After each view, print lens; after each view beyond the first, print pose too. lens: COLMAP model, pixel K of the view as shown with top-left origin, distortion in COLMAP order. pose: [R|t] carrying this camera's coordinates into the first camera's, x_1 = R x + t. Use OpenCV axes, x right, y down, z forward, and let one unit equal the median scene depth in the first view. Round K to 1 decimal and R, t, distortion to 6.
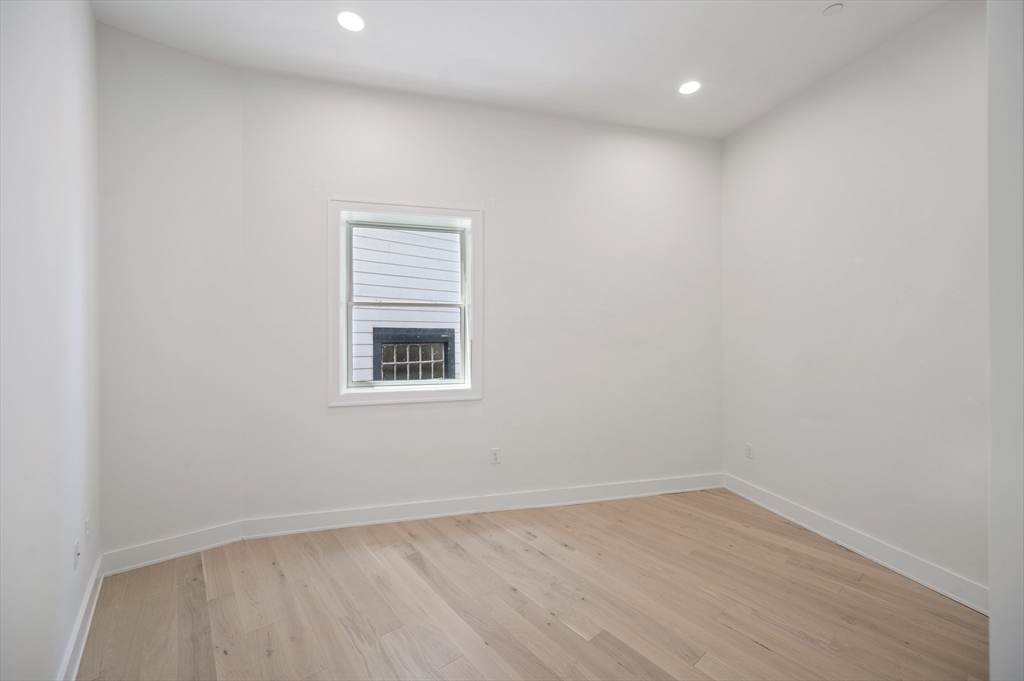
lens RADIAL K [[411.0, 0, 513.7], [0, 411.0, 339.4], [0, 0, 1]] dist [0.001870, 0.000408]
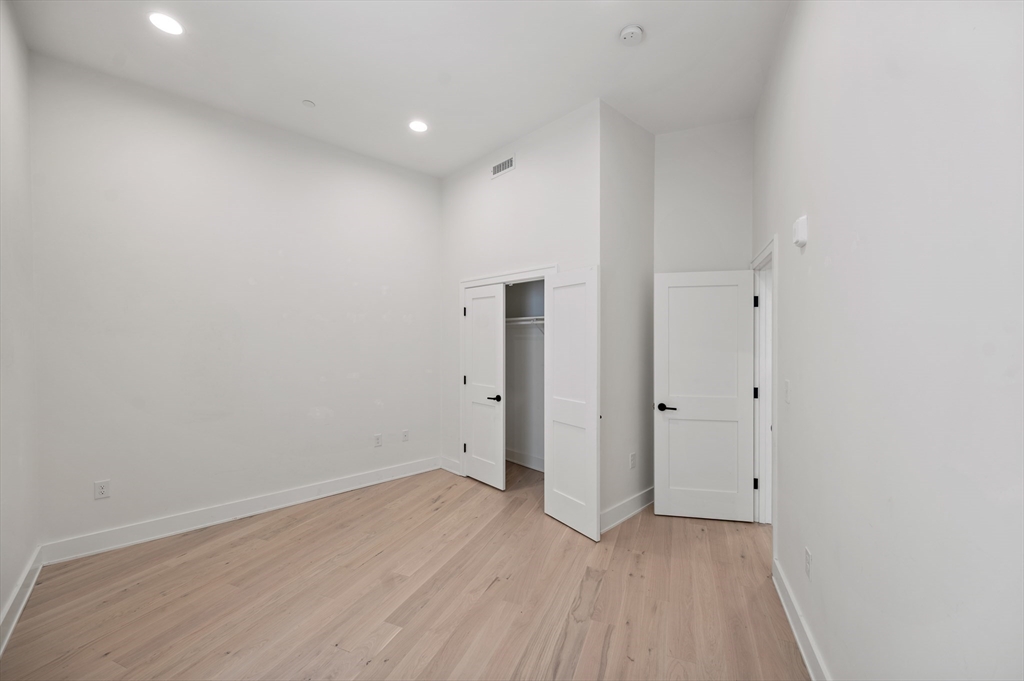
lens RADIAL K [[411.0, 0, 512.6], [0, 411.0, 338.6], [0, 0, 1]] dist [0.001870, 0.000408]
pose [[-0.491134, 0.011378, 0.871010, -0.638624], [0.006535, 0.999935, -0.009377, -0.003472], [-0.871060, 0.001087, -0.491176, 0.908368]]
